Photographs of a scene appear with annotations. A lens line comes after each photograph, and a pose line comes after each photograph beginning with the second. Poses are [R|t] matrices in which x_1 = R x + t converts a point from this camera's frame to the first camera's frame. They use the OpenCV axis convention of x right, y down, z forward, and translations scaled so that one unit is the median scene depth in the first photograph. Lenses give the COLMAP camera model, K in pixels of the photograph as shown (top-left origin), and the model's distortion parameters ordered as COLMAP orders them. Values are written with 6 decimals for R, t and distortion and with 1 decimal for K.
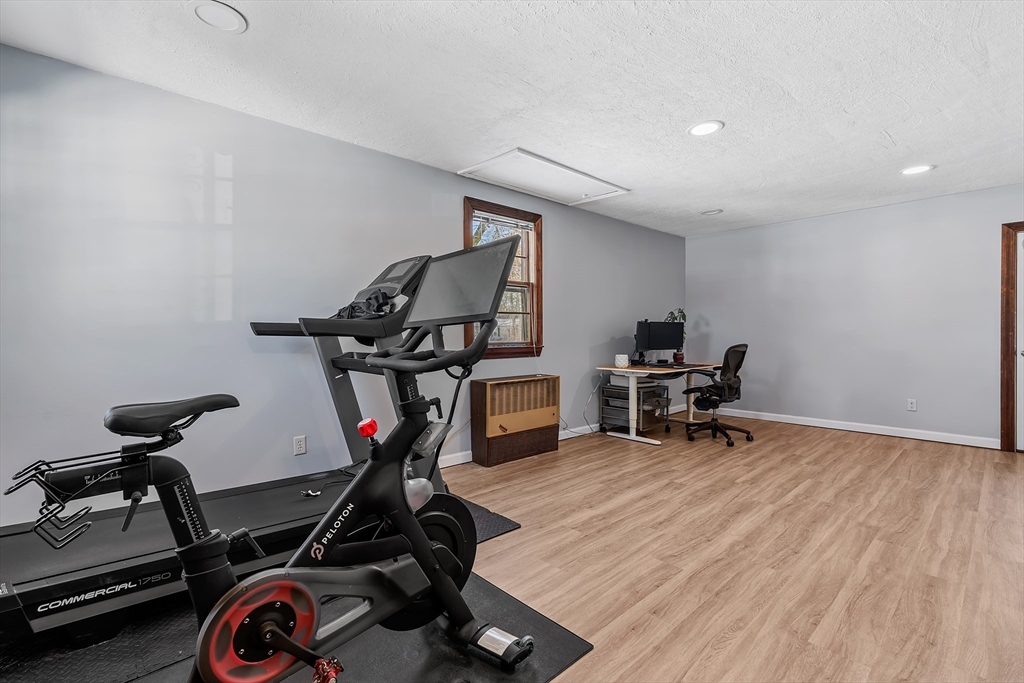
lens RADIAL K [[453.3, 0, 510.1], [0, 453.3, 338.3], [0, 0, 1]] dist [-0.003968, -0.000017]
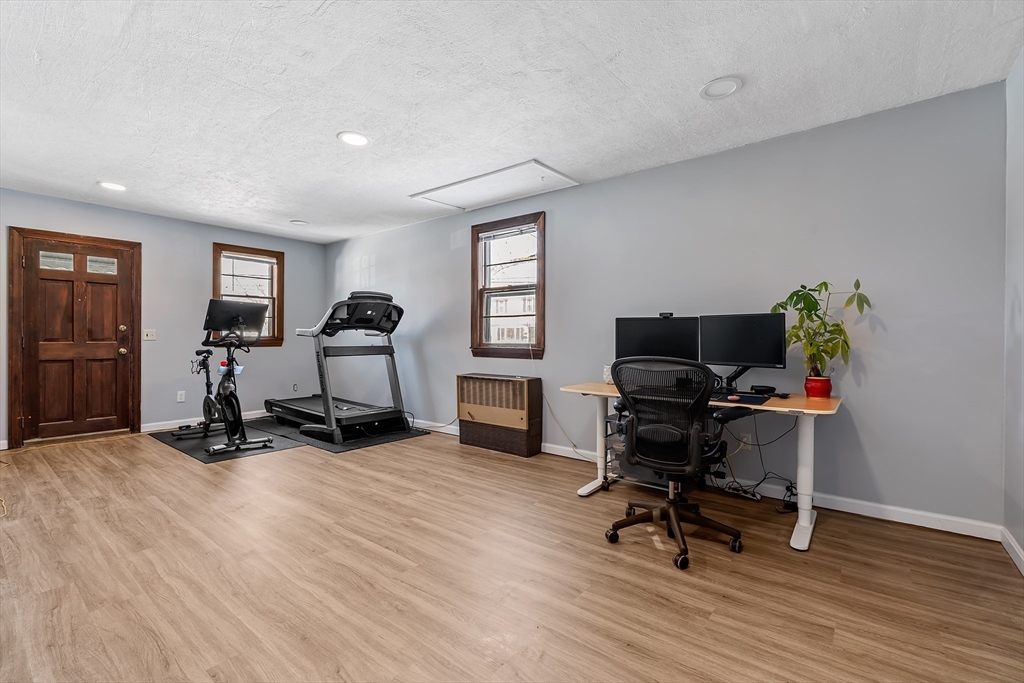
lens RADIAL K [[453.3, 0, 509.6], [0, 453.3, 338.9], [0, 0, 1]] dist [-0.003968, -0.000017]
pose [[0.156612, 0.011085, -0.987598, 1.259650], [-0.012518, 0.999879, 0.009238, -0.014292], [0.987581, 0.010916, 0.156732, 0.987107]]
